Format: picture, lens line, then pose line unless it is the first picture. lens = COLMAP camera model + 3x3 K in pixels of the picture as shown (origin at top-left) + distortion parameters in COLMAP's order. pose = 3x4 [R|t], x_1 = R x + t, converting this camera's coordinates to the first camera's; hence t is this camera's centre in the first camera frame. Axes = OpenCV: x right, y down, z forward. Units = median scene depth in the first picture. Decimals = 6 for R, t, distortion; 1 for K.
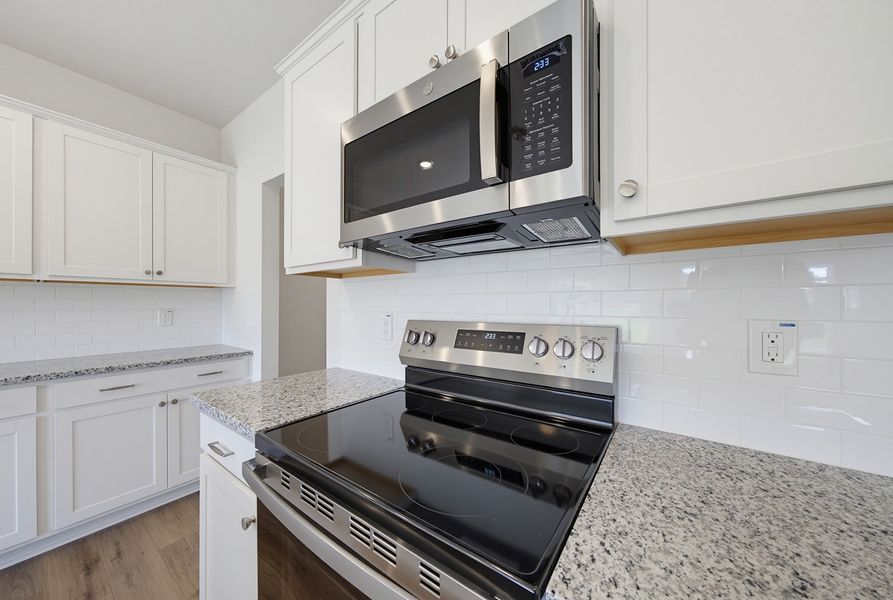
lens RADIAL K [[309.4, 0, 446.1], [0, 309.4, 305.6], [0, 0, 1]] dist [-0.008574, 0.000115]
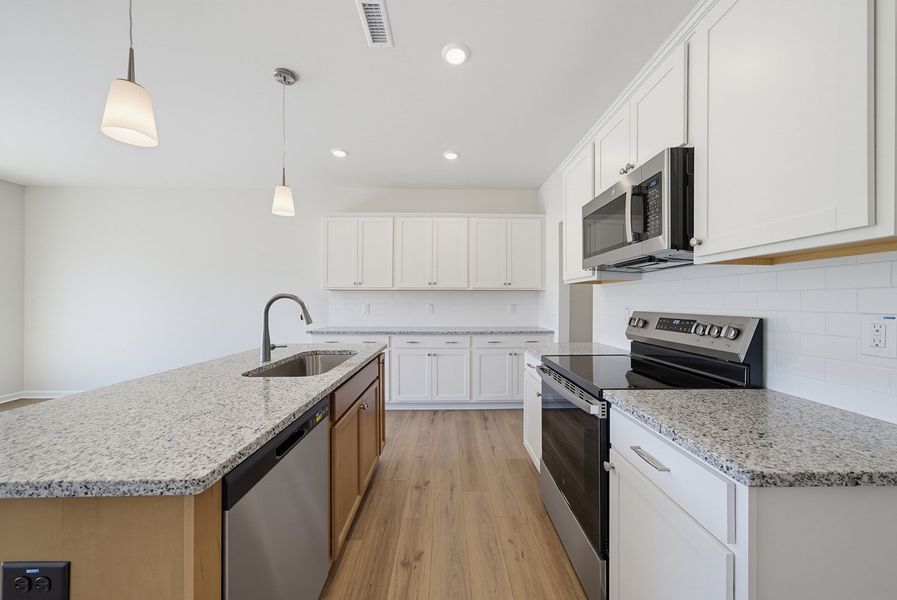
lens RADIAL K [[311.1, 0, 448.5], [0, 311.1, 300.0], [0, 0, 1]] dist [0.002328, 0.000257]
pose [[0.592045, -0.003800, -0.805896, 0.604598], [-0.002221, 0.999977, -0.006346, 0.002521], [0.805902, 0.005547, 0.592023, -0.681126]]
